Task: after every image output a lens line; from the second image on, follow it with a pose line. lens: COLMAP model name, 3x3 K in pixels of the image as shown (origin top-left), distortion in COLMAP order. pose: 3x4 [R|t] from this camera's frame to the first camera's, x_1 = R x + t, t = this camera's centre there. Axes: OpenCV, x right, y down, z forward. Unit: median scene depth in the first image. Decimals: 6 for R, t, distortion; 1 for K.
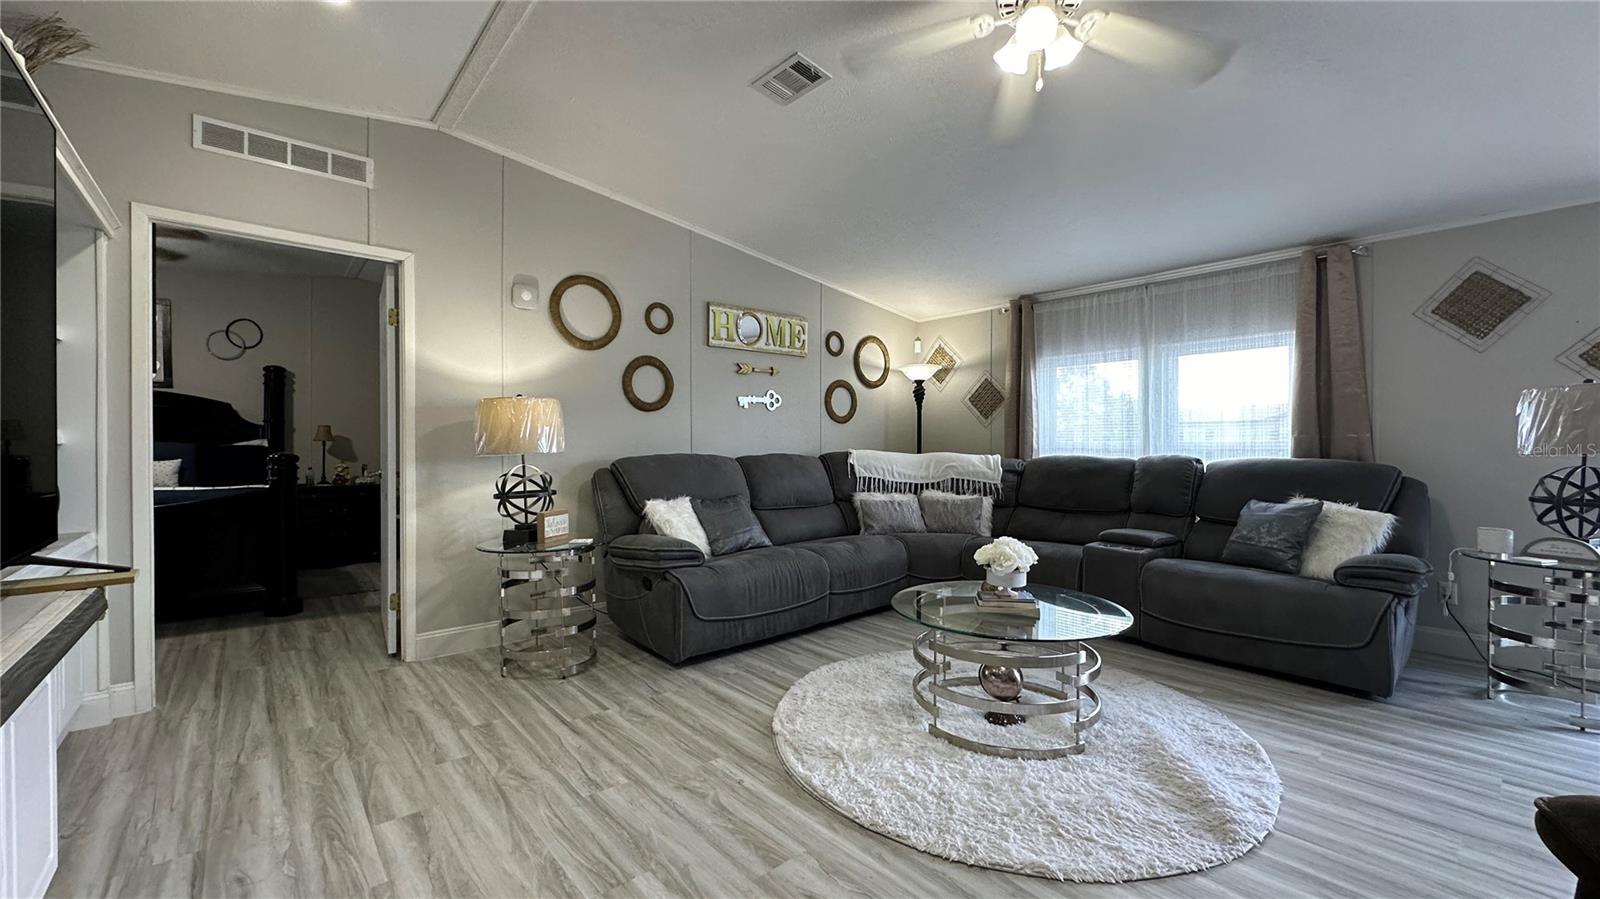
lens RADIAL K [[636.2, 0, 797.8], [0, 636.2, 453.7], [0, 0, 1]] dist [-0.007493, 0.000172]
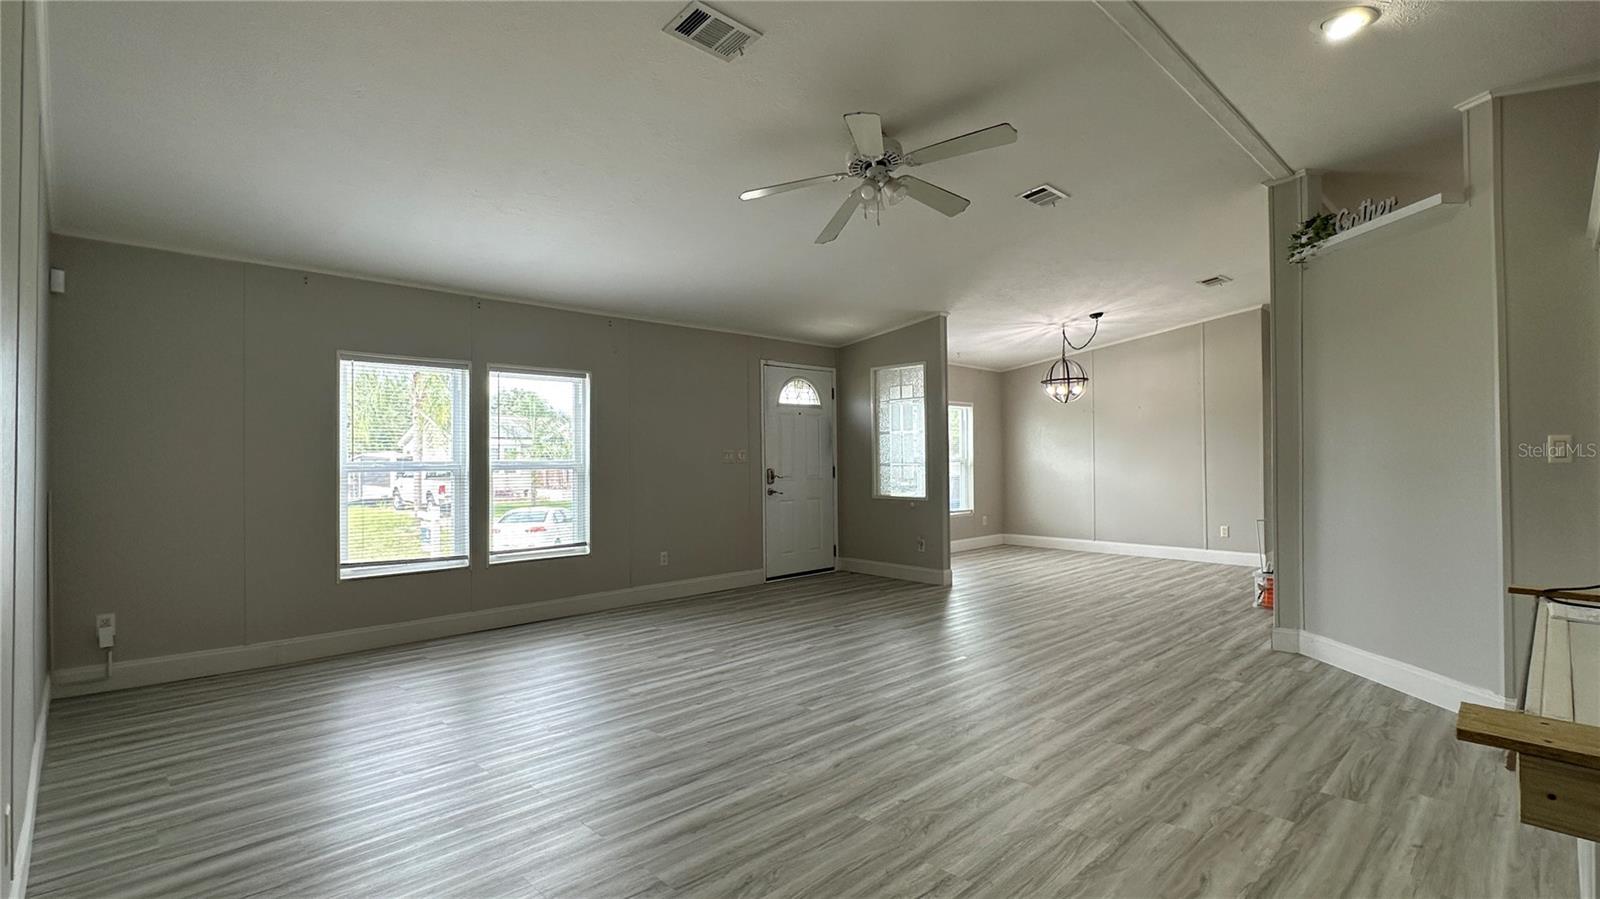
lens RADIAL K [[735.5, 0, 803.4], [0, 735.5, 447.3], [0, 0, 1]] dist [-0.000871, -0.000724]
pose [[-0.057083, 0.014920, 0.998258, -0.783368], [0.019940, 0.999706, -0.013801, -0.020426], [-0.998170, 0.019118, -0.057363, 0.756748]]
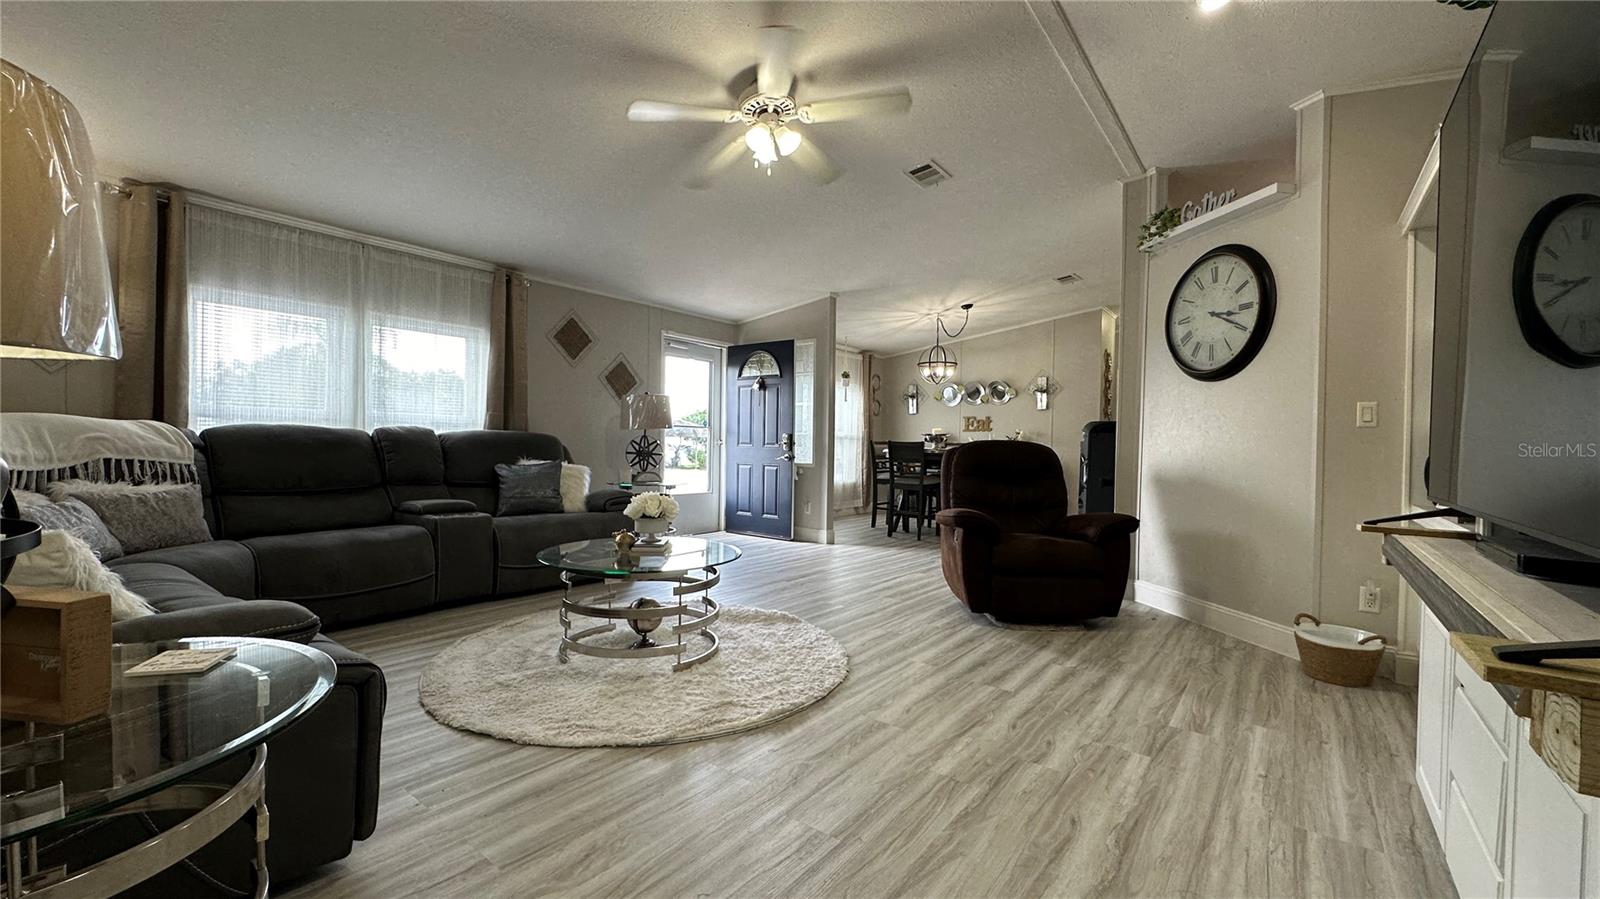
lens RADIAL K [[636.2, 0, 798.2], [0, 636.2, 449.6], [0, 0, 1]] dist [-0.007493, 0.000172]
pose [[-0.190636, -0.015101, 0.981545, -0.650356], [-0.005970, 0.999881, 0.014223, 0.026495], [-0.981643, -0.003149, -0.190703, 0.716012]]
